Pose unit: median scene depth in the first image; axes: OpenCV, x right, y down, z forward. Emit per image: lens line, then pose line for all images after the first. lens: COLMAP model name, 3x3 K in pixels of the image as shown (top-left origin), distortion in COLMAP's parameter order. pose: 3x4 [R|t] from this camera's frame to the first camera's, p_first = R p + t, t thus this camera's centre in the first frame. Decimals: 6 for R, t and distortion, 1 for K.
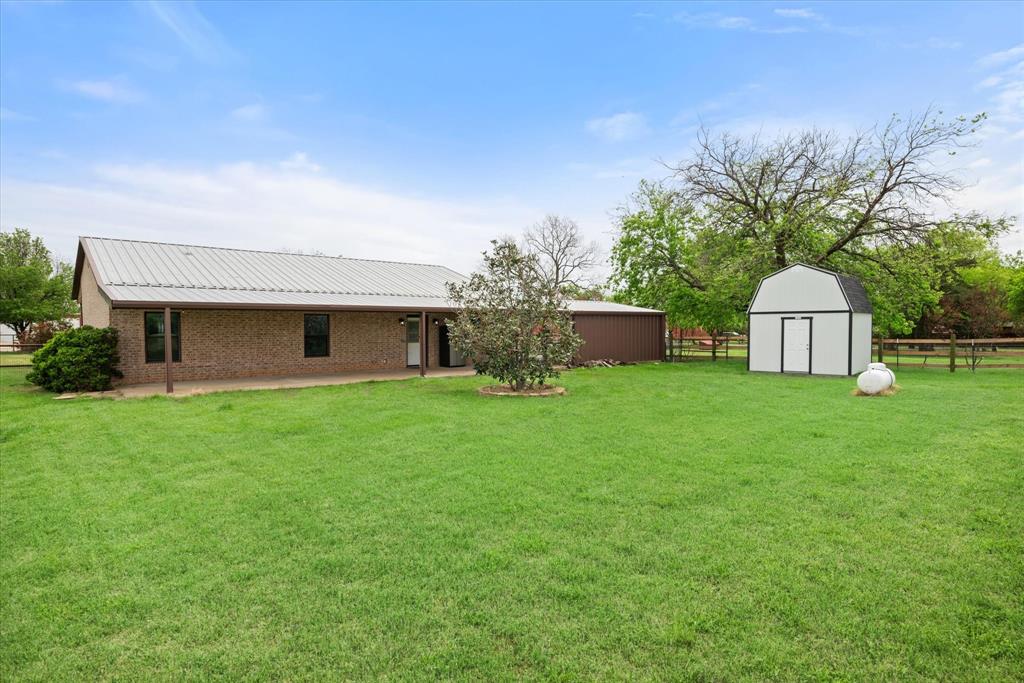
lens RADIAL K [[538.7, 0, 512.0], [0, 538.7, 341.5], [0, 0, 1]] dist [-0.002510, 0.000045]
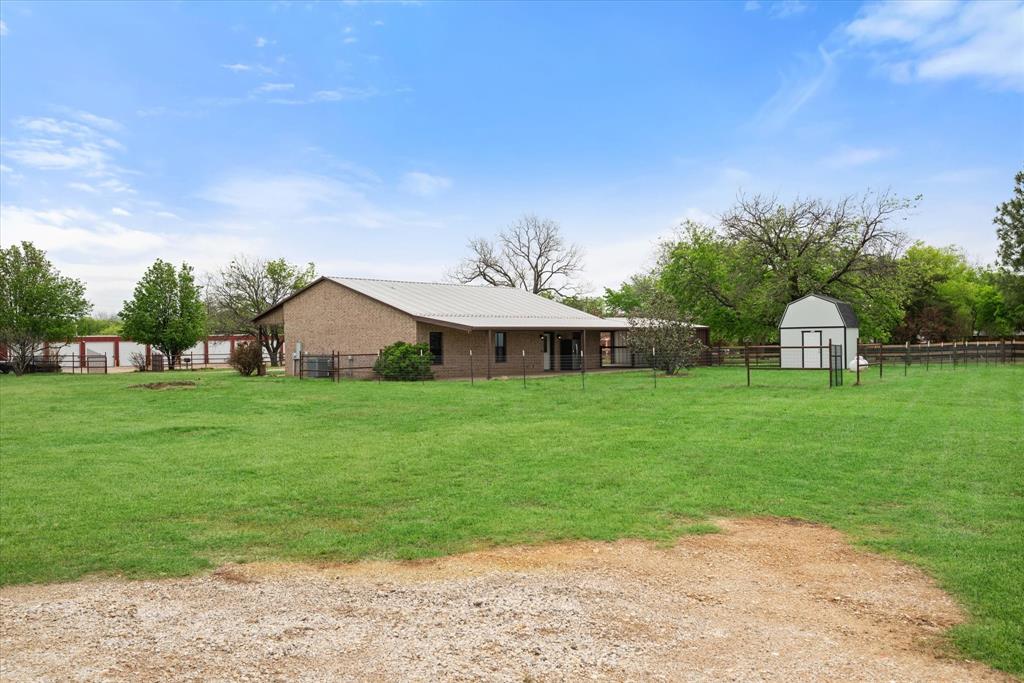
lens RADIAL K [[806.1, 0, 512.0], [0, 806.1, 341.5], [0, 0, 1]] dist [-0.005851, -0.002018]
pose [[0.985959, -0.014068, 0.166395, -0.595491], [0.019017, 0.999422, -0.028191, 0.028194], [-0.165902, 0.030960, 0.985656, -0.954320]]
